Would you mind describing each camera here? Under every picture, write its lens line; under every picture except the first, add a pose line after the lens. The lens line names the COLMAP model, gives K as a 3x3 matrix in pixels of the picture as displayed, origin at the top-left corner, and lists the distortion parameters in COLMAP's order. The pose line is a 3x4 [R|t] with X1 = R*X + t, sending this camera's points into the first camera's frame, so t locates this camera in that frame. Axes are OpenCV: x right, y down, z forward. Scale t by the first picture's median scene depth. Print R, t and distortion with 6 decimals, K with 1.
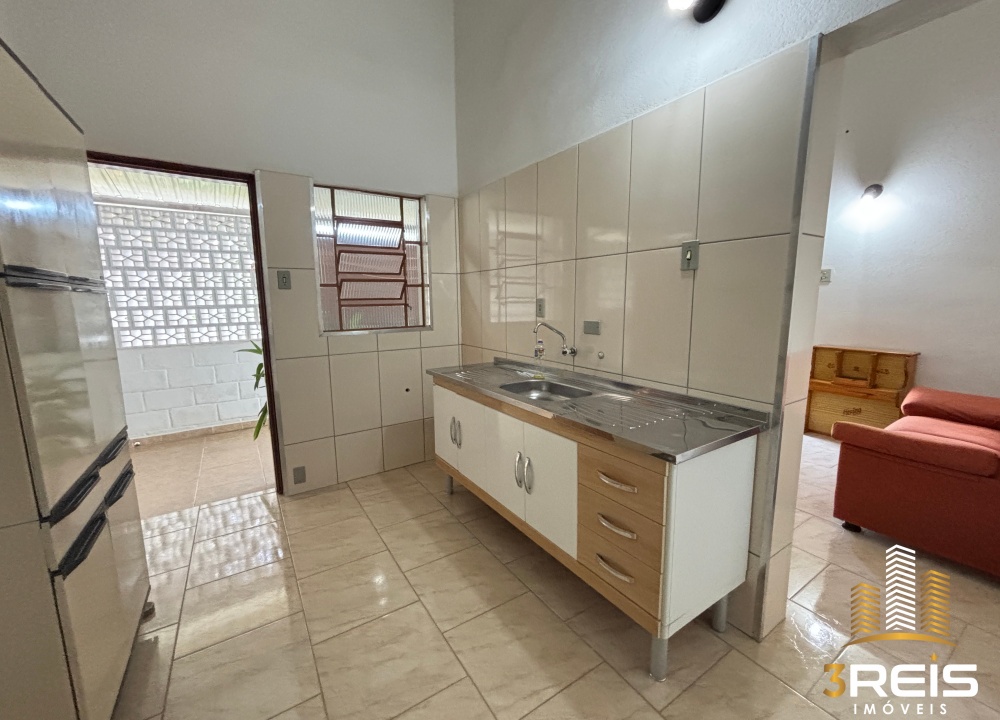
lens RADIAL K [[407.5, 0, 499.8], [0, 407.5, 357.3], [0, 0, 1]] dist [0.003884, -0.000356]
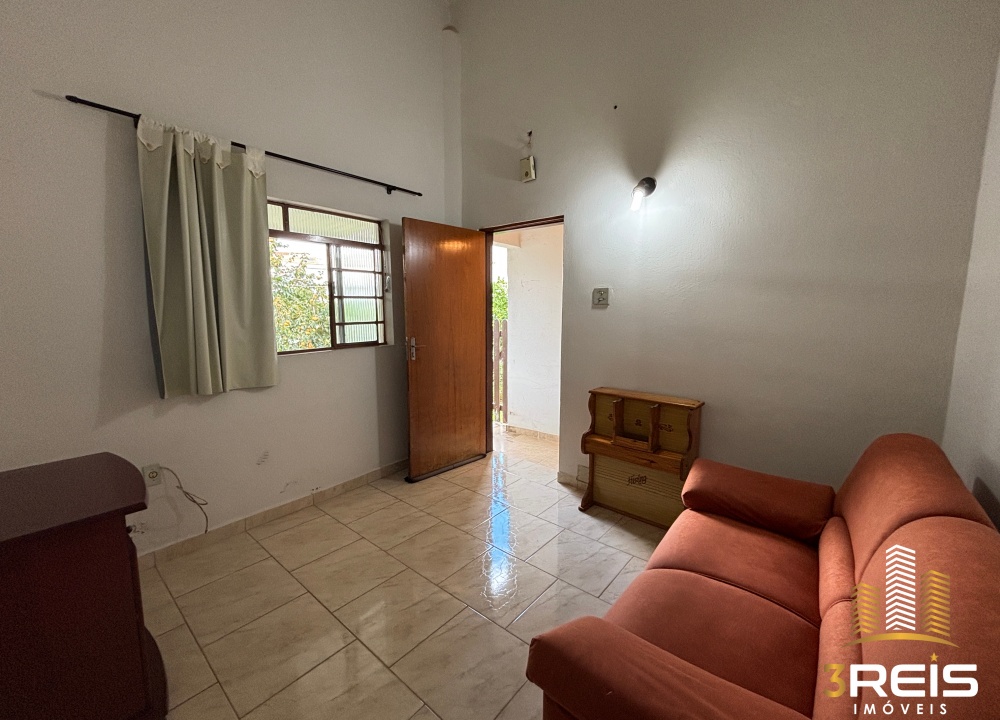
lens RADIAL K [[407.5, 0, 496.9], [0, 407.5, 355.9], [0, 0, 1]] dist [0.003884, -0.000356]
pose [[0.958313, -0.023013, 0.284791, 0.438030], [0.032975, 0.998999, -0.030234, -0.081772], [-0.283810, 0.038365, 0.958113, 0.377075]]
